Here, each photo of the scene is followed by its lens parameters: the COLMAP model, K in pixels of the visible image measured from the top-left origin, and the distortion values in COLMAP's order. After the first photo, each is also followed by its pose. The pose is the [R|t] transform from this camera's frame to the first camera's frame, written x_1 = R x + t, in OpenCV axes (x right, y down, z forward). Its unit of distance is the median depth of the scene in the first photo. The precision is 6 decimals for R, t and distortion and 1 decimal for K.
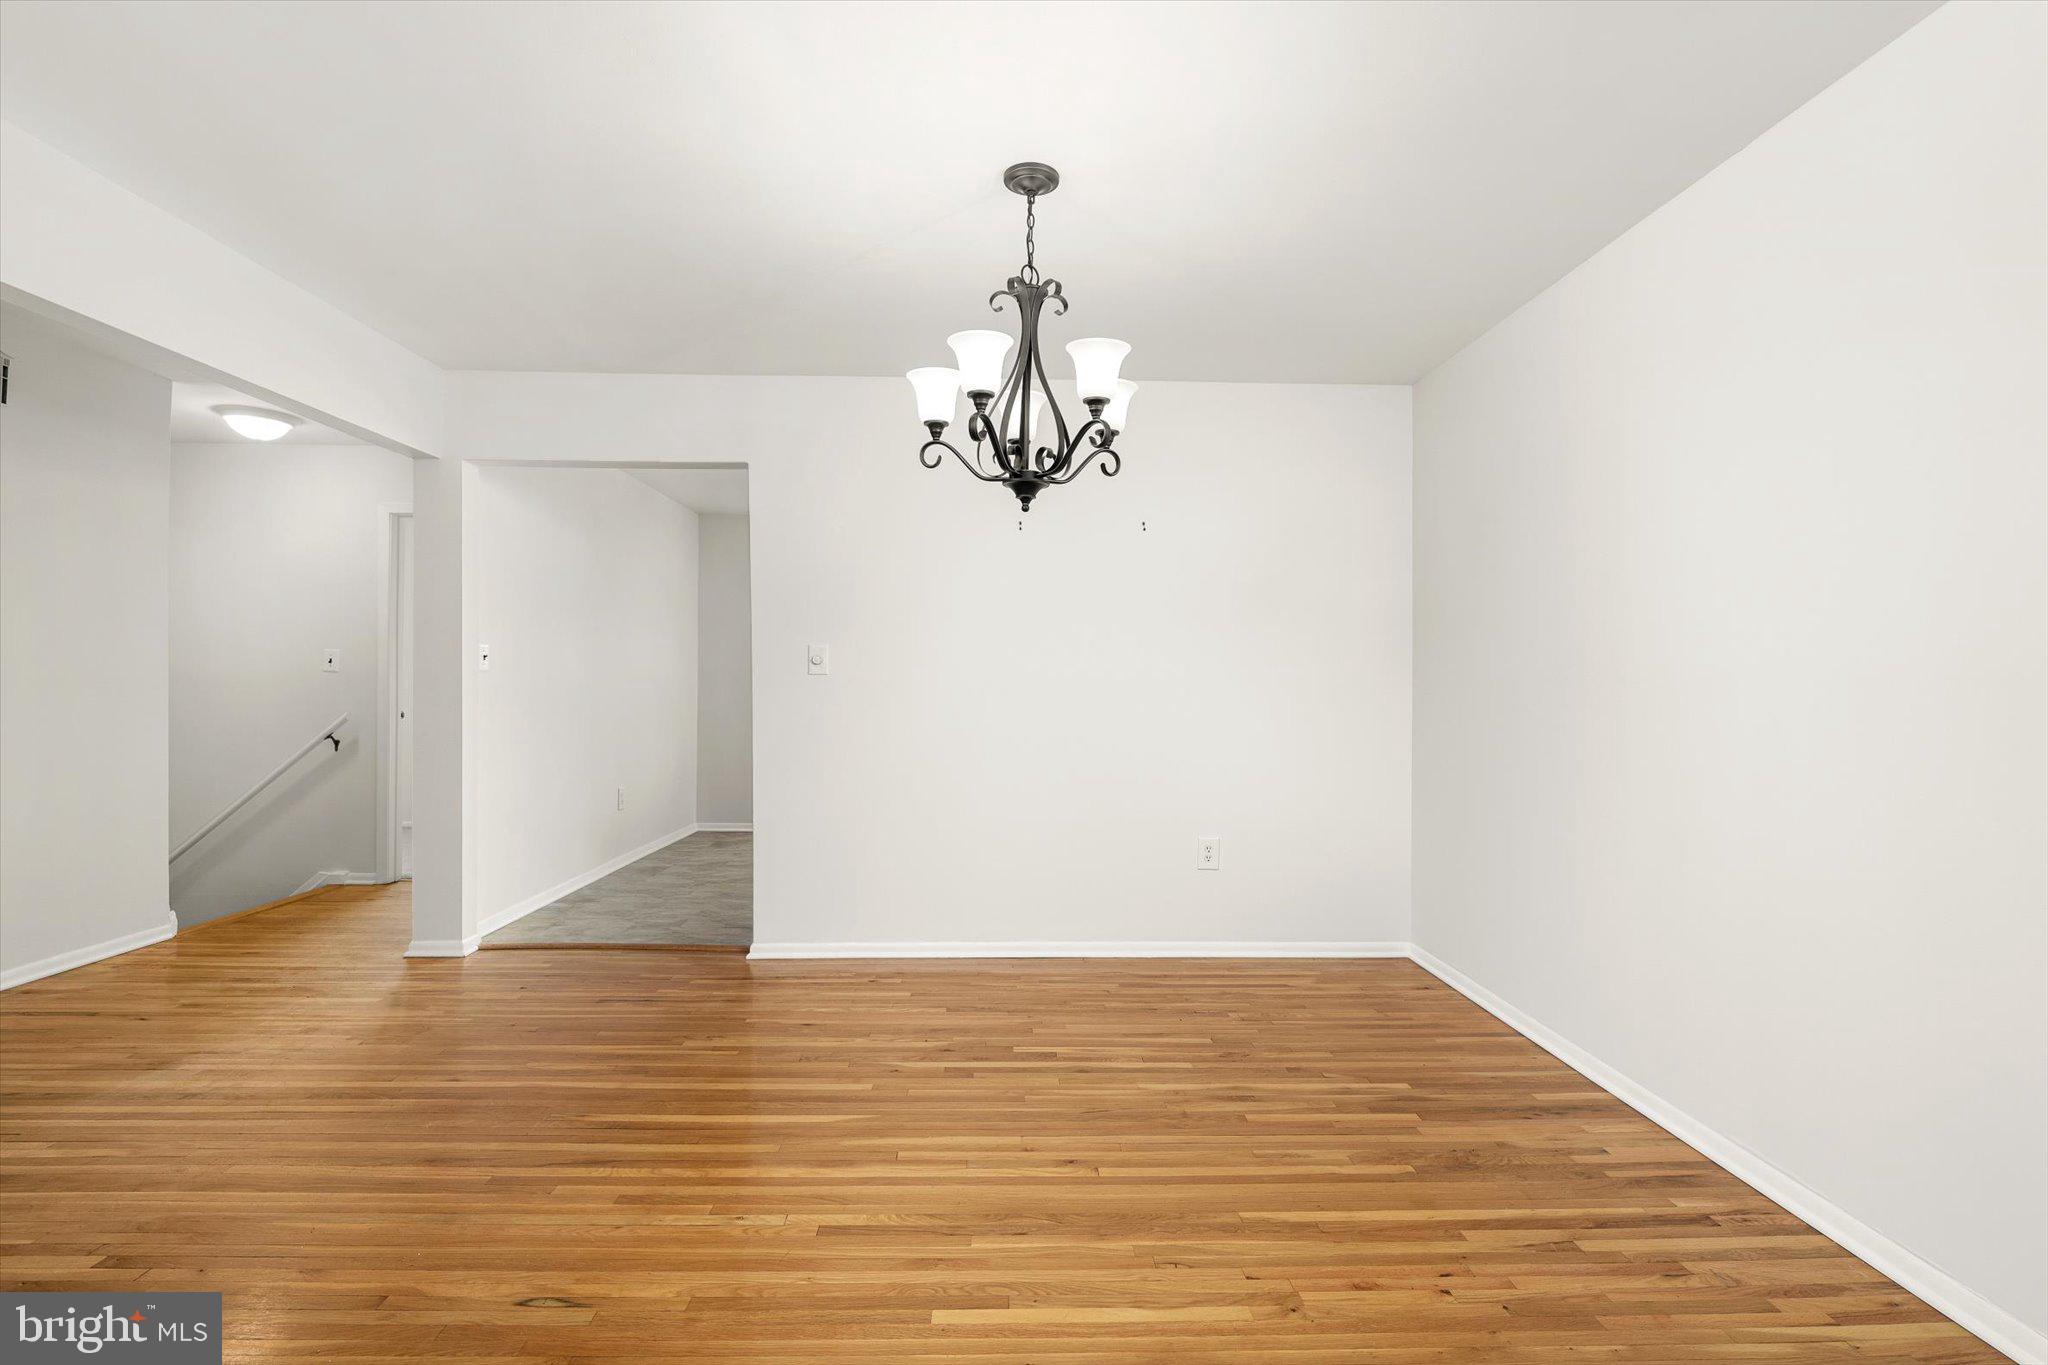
lens RADIAL K [[1010.1, 0, 1034.4], [0, 1010.1, 684.2], [0, 0, 1]] dist [-0.000614, 0.000190]
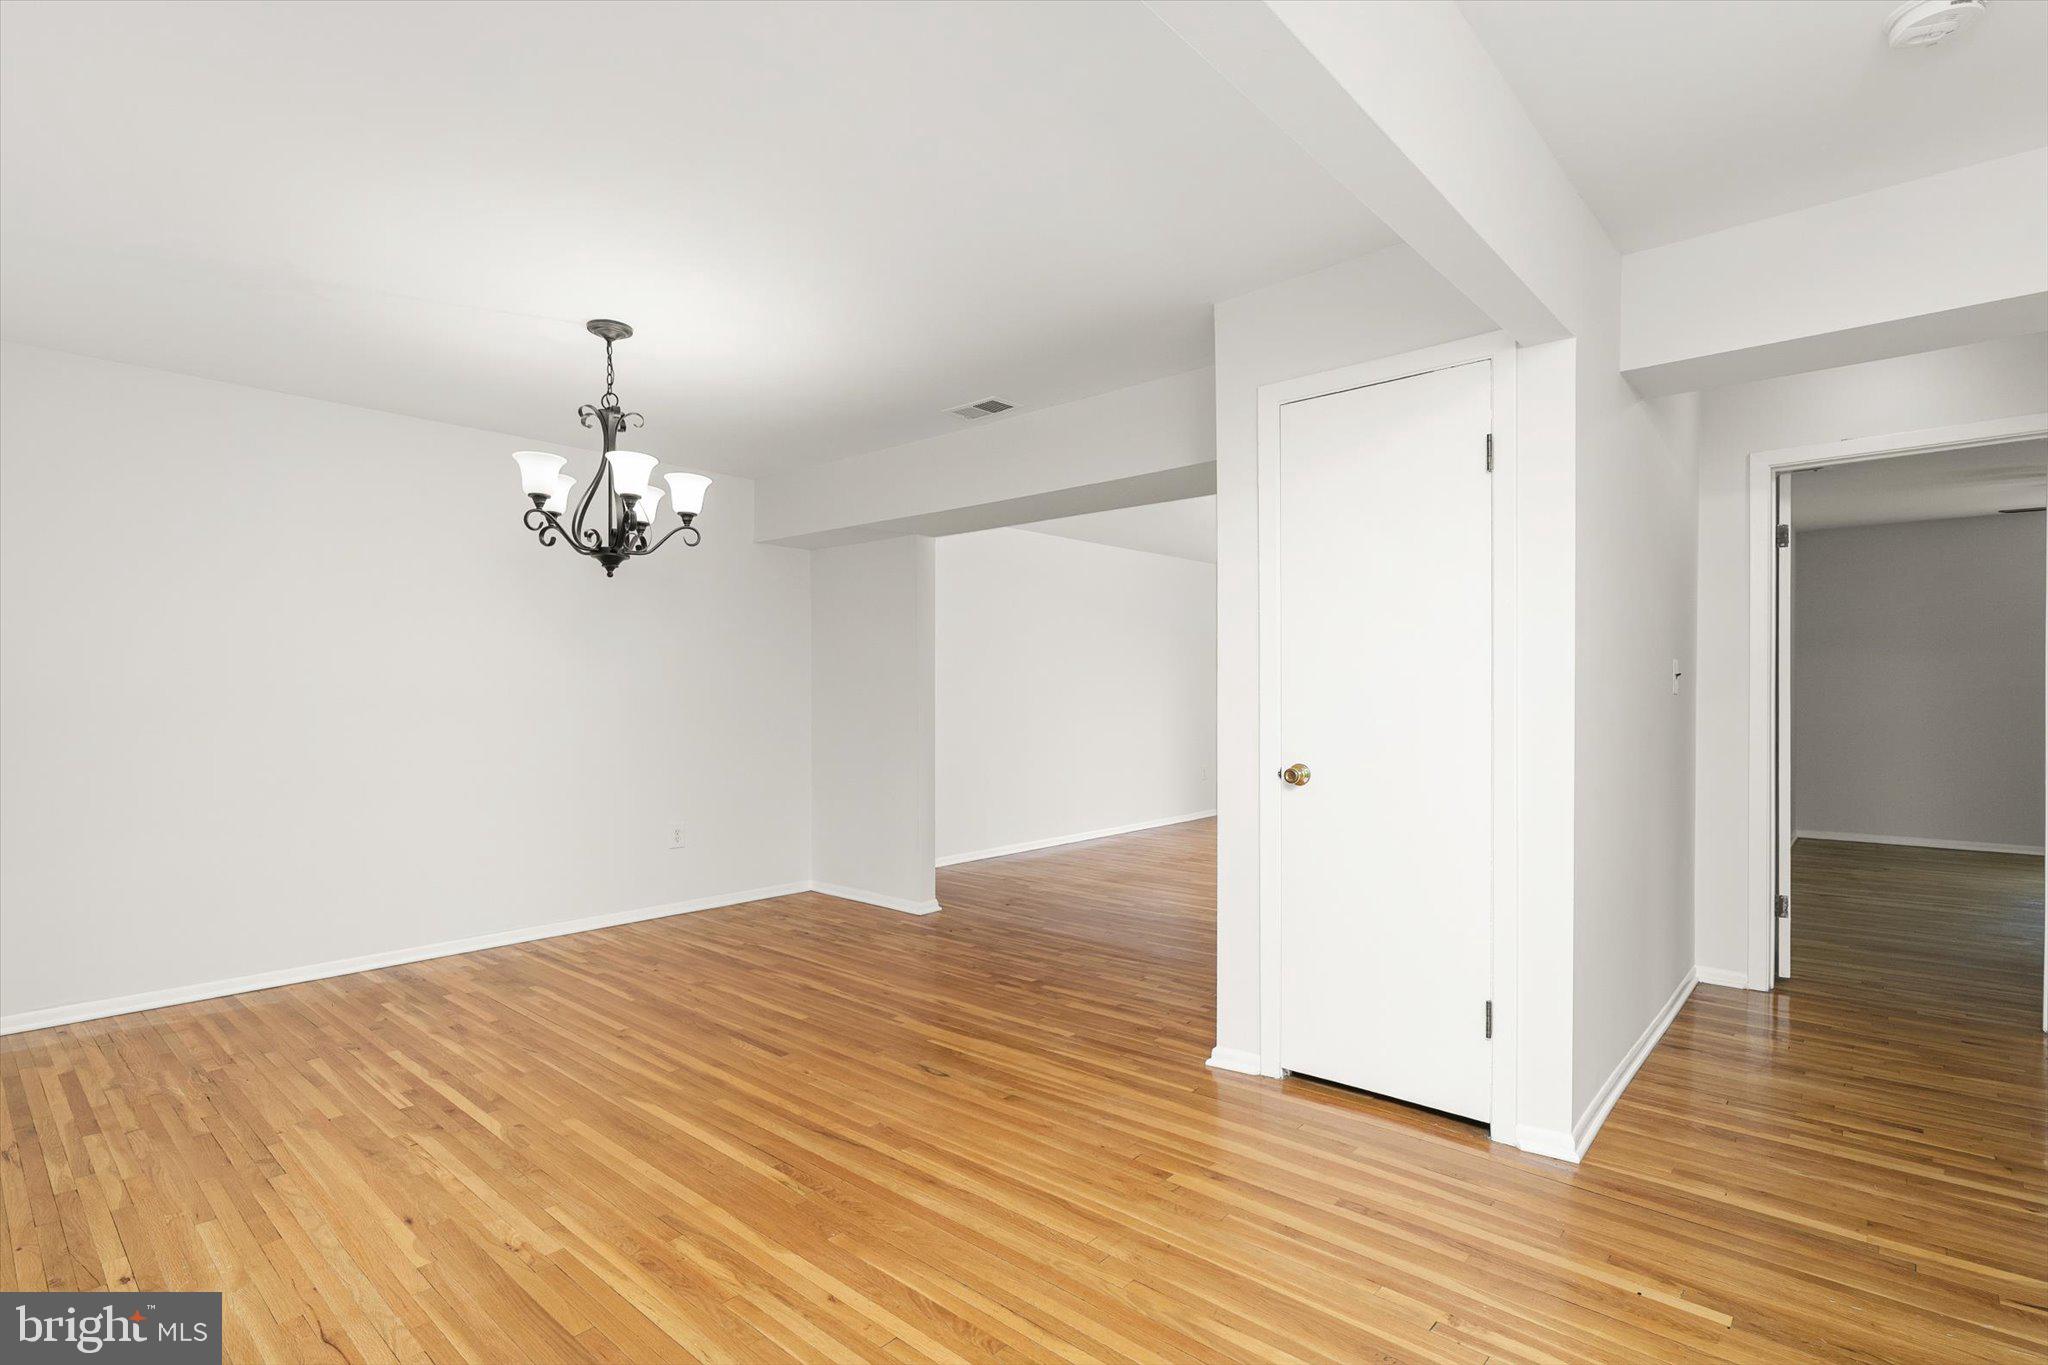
lens RADIAL K [[941.7, 0, 1032.2], [0, 941.7, 685.4], [0, 0, 1]] dist [-0.001751, 0.000479]
pose [[-0.761022, 0.006968, 0.648689, -1.213659], [0.001645, 0.999960, -0.008811, -0.008810], [-0.648724, -0.005638, -0.761003, 1.562105]]
